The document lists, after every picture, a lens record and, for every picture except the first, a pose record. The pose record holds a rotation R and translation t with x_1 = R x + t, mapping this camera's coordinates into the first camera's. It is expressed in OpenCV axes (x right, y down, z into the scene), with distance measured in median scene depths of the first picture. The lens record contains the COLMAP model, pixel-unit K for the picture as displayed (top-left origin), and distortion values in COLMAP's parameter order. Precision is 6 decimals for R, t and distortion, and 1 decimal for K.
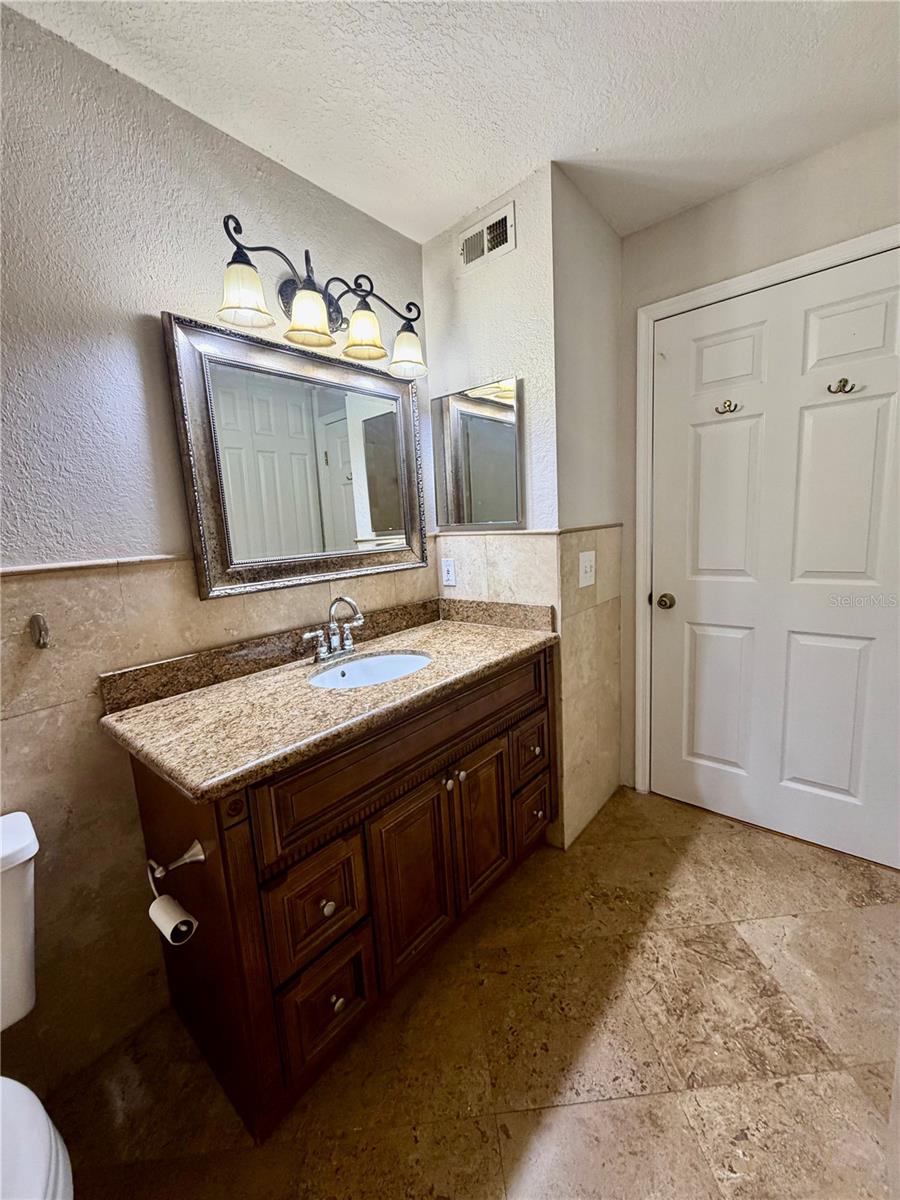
lens RADIAL K [[486.7, 0, 450.0], [0, 486.7, 600.0], [0, 0, 1]] dist [0.019932, -0.000014]
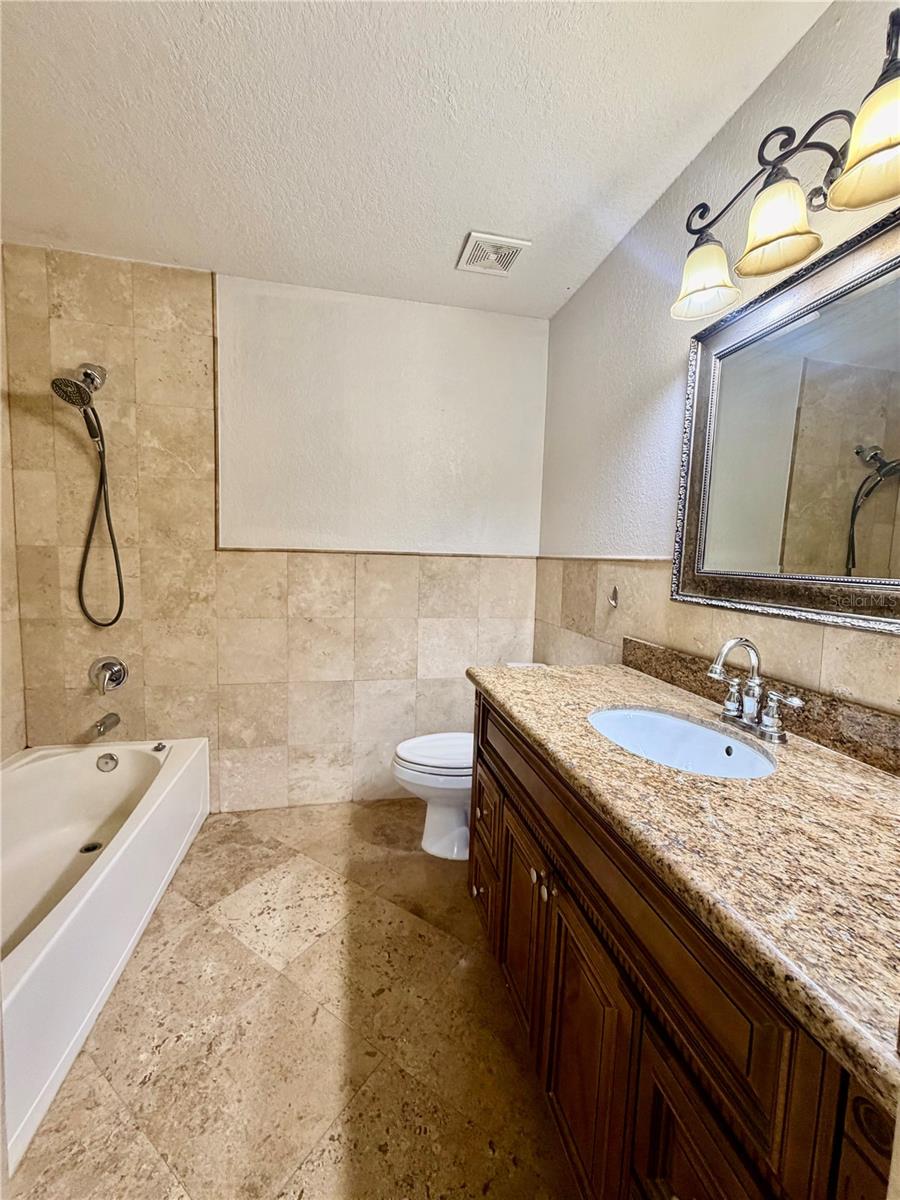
lens RADIAL K [[477.8, 0, 450.0], [0, 477.8, 600.0], [0, 0, 1]] dist [0.000145, 0.000080]
pose [[-0.603784, 0.109605, -0.789577, 0.619455], [-0.128798, 0.964074, 0.232319, -0.185508], [0.786674, 0.241966, -0.567975, 1.238040]]
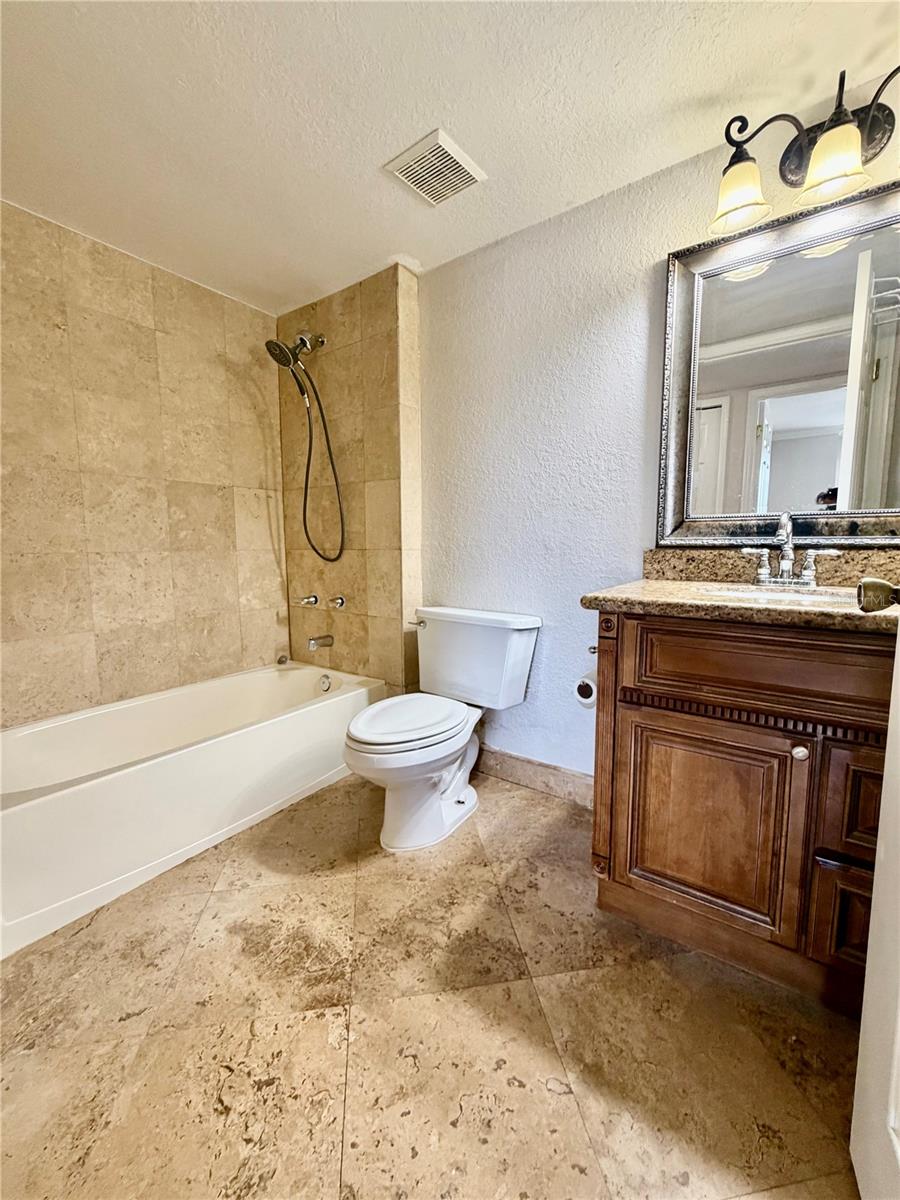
lens RADIAL K [[477.8, 0, 450.0], [0, 477.8, 600.0], [0, 0, 1]] dist [0.000145, 0.000080]
pose [[0.081907, 0.158770, -0.983912, 0.629126], [-0.161325, 0.976322, 0.144116, 0.143145], [0.983497, 0.146925, 0.105581, 0.453736]]
